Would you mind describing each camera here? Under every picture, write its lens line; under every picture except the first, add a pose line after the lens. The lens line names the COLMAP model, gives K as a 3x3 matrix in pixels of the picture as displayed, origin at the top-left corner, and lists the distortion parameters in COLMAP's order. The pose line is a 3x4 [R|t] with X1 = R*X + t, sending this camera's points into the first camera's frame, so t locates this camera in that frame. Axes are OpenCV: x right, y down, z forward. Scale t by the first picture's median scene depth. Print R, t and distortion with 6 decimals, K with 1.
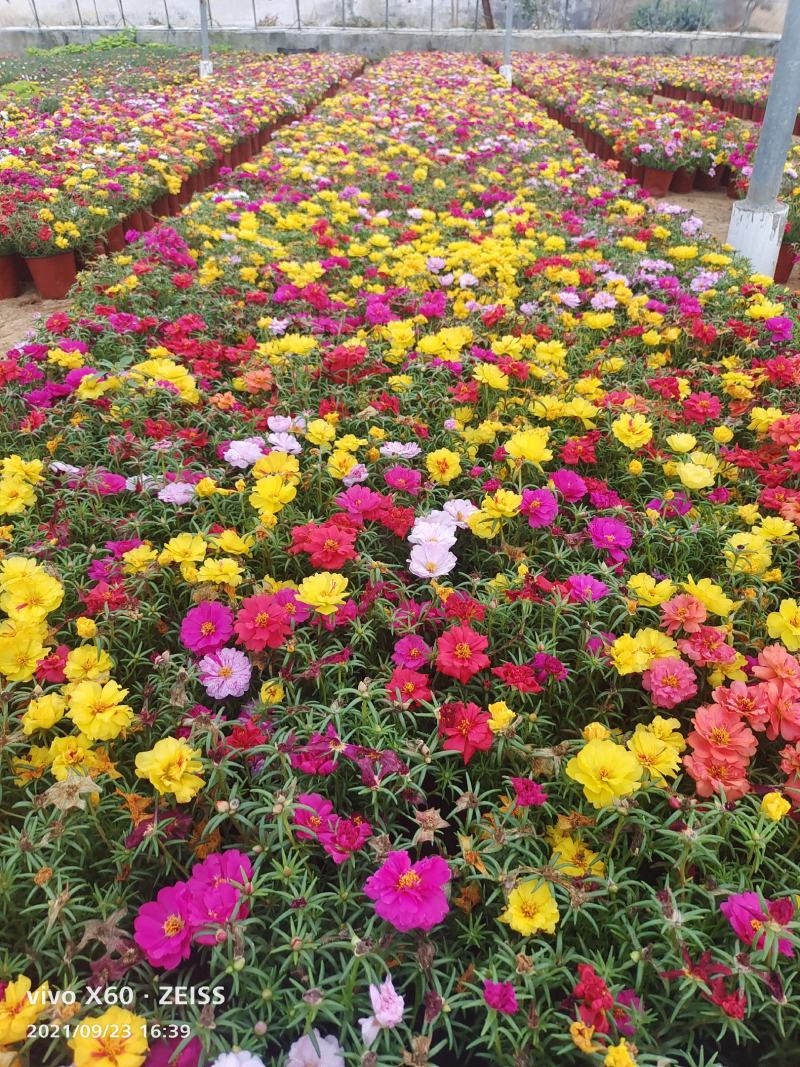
lens RADIAL K [[785.7, 0, 400.6], [0, 785.7, 533.9], [0, 0, 1]] dist [0.023703, -0.016948]
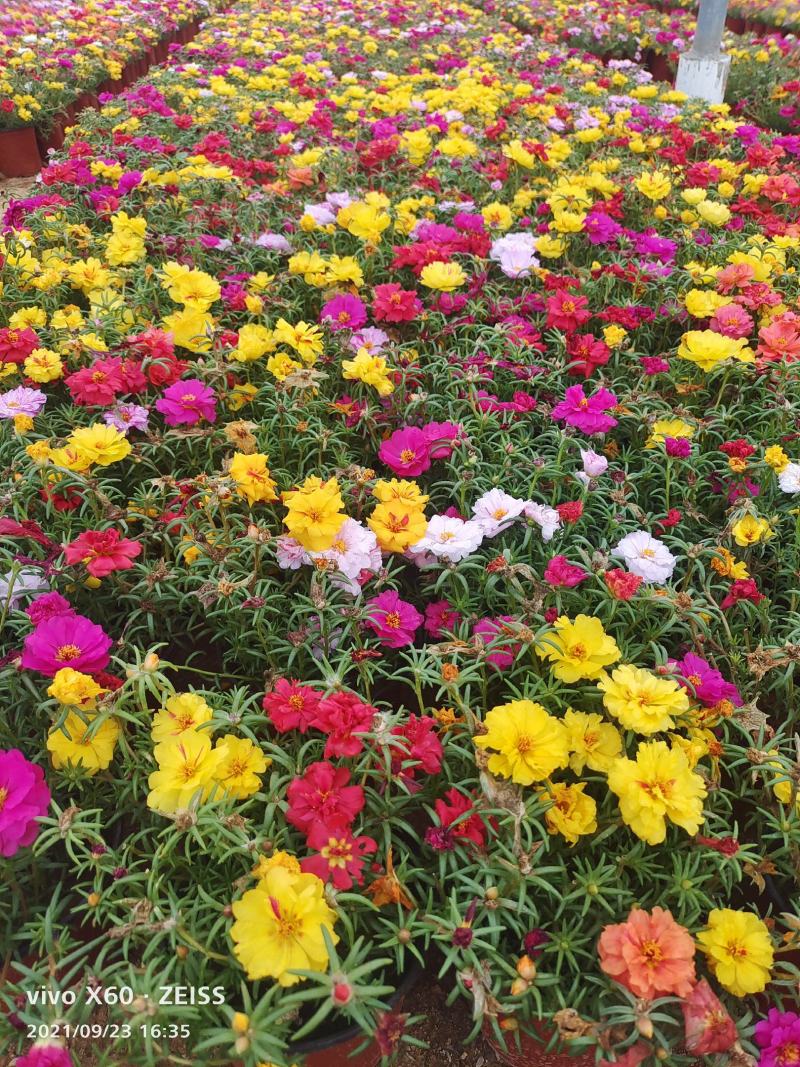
lens RADIAL K [[785.7, 0, 400.4], [0, 785.7, 534.5], [0, 0, 1]] dist [0.023703, -0.016948]
pose [[0.993162, -0.076563, 0.088134, -0.086373], [0.070152, 0.994812, 0.073679, 0.107788], [-0.093318, -0.066992, 0.993380, -0.058262]]
